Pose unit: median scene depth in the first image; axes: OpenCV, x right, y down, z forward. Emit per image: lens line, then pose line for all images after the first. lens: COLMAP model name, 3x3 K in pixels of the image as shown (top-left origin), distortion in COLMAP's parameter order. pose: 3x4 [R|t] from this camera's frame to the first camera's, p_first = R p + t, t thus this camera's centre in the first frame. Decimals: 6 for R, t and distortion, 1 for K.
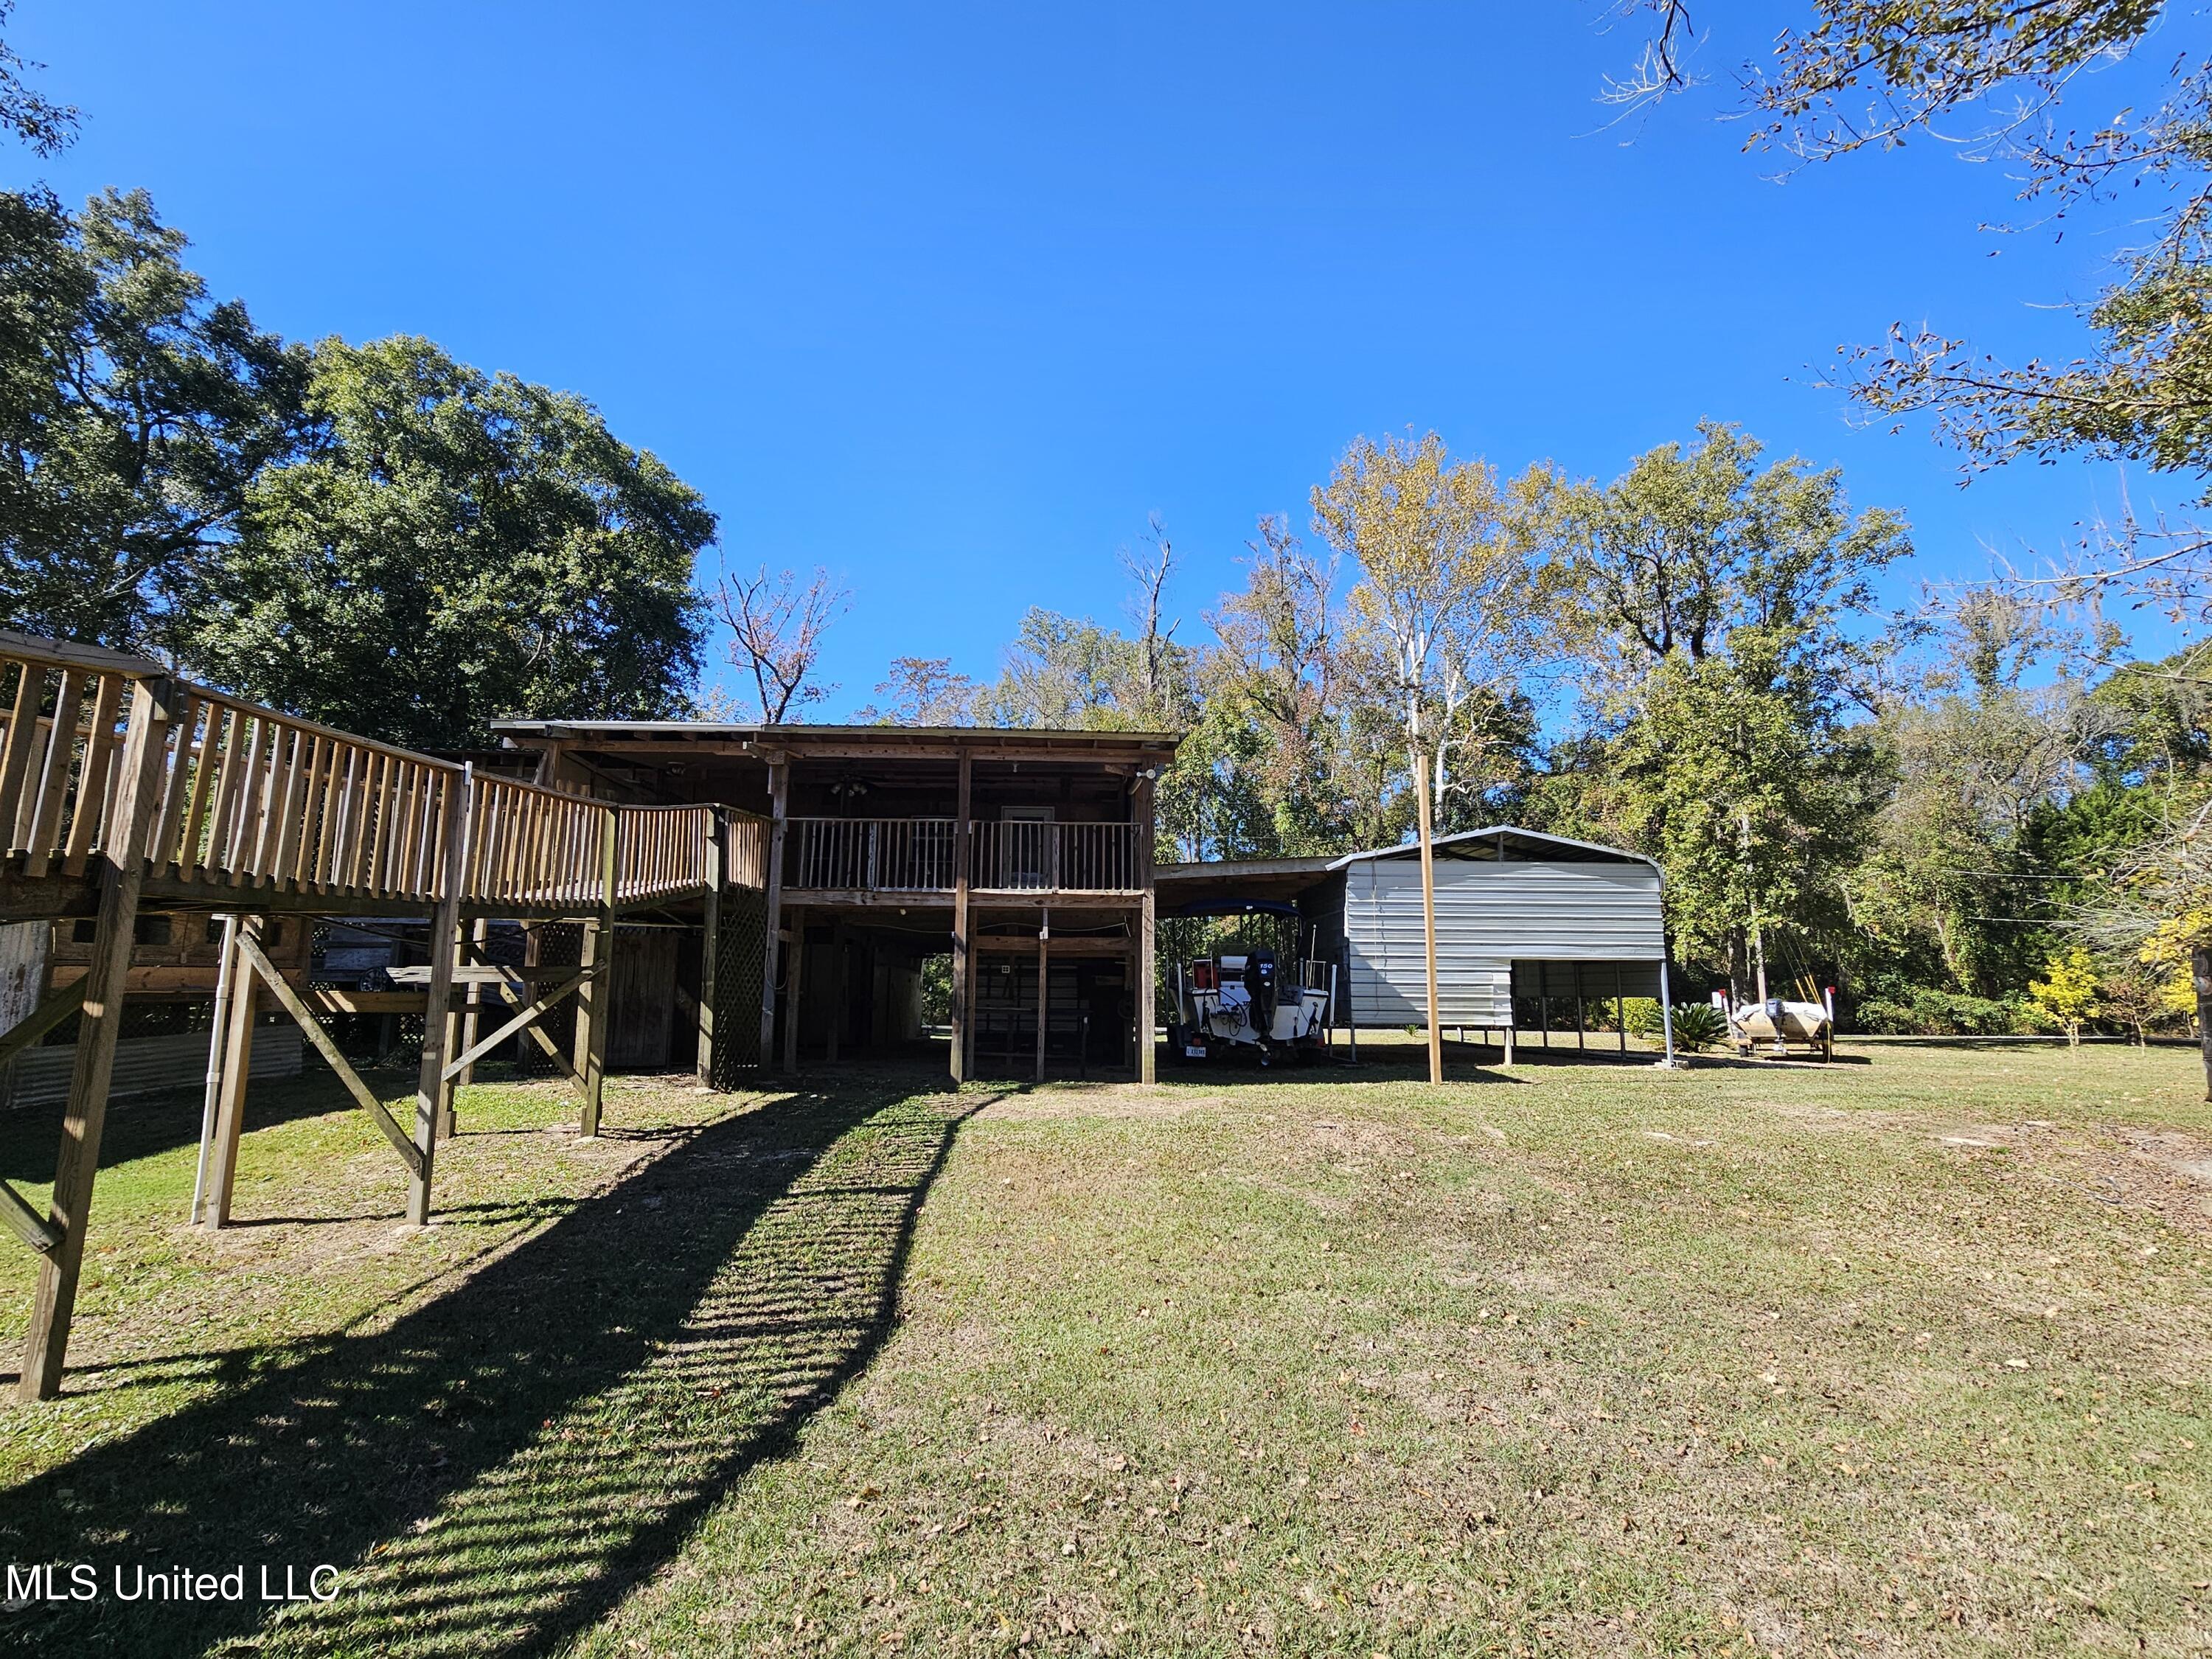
lens RADIAL K [[1024.3, 0, 1107.7], [0, 1024.3, 828.0], [0, 0, 1]] dist [0.003038, 0.001193]
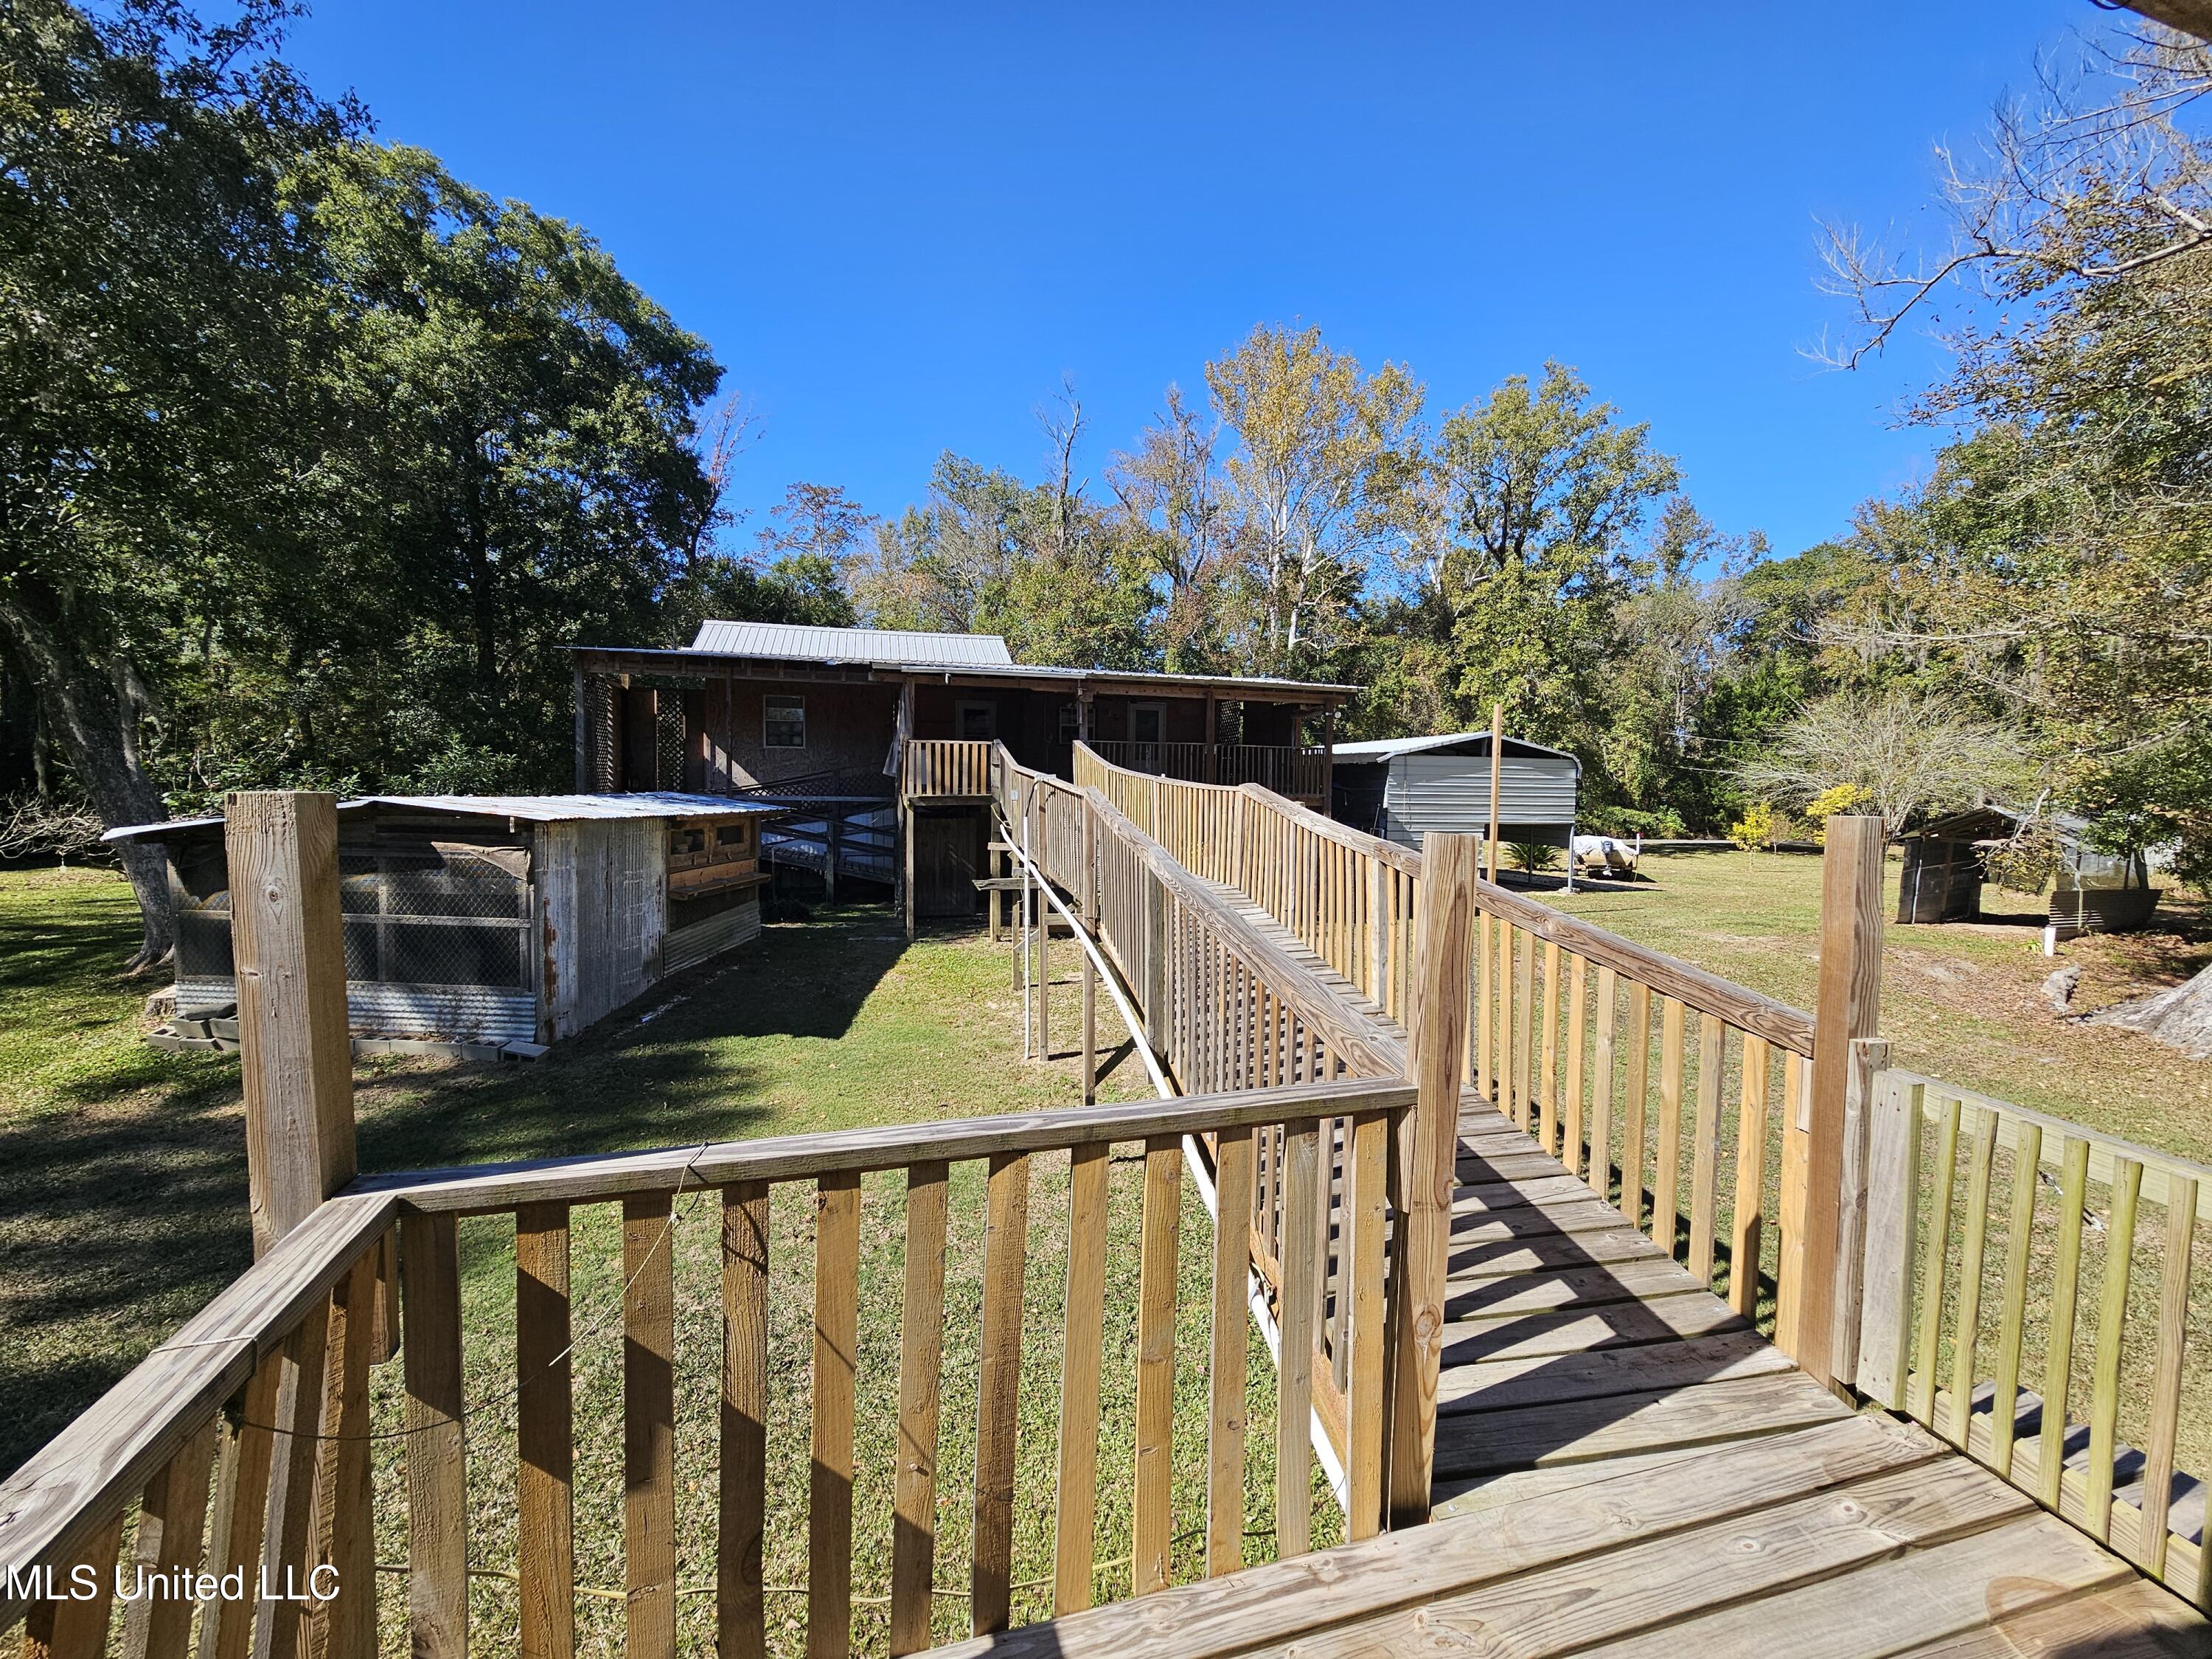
lens RADIAL K [[903.7, 0, 1107.1], [0, 903.7, 833.7], [0, 0, 1]] dist [-0.003634, 0.000863]
pose [[0.978478, -0.001685, 0.206343, -0.173670], [-0.042668, 0.976703, 0.210309, -0.046142], [-0.201890, -0.214587, 0.955611, -0.060222]]
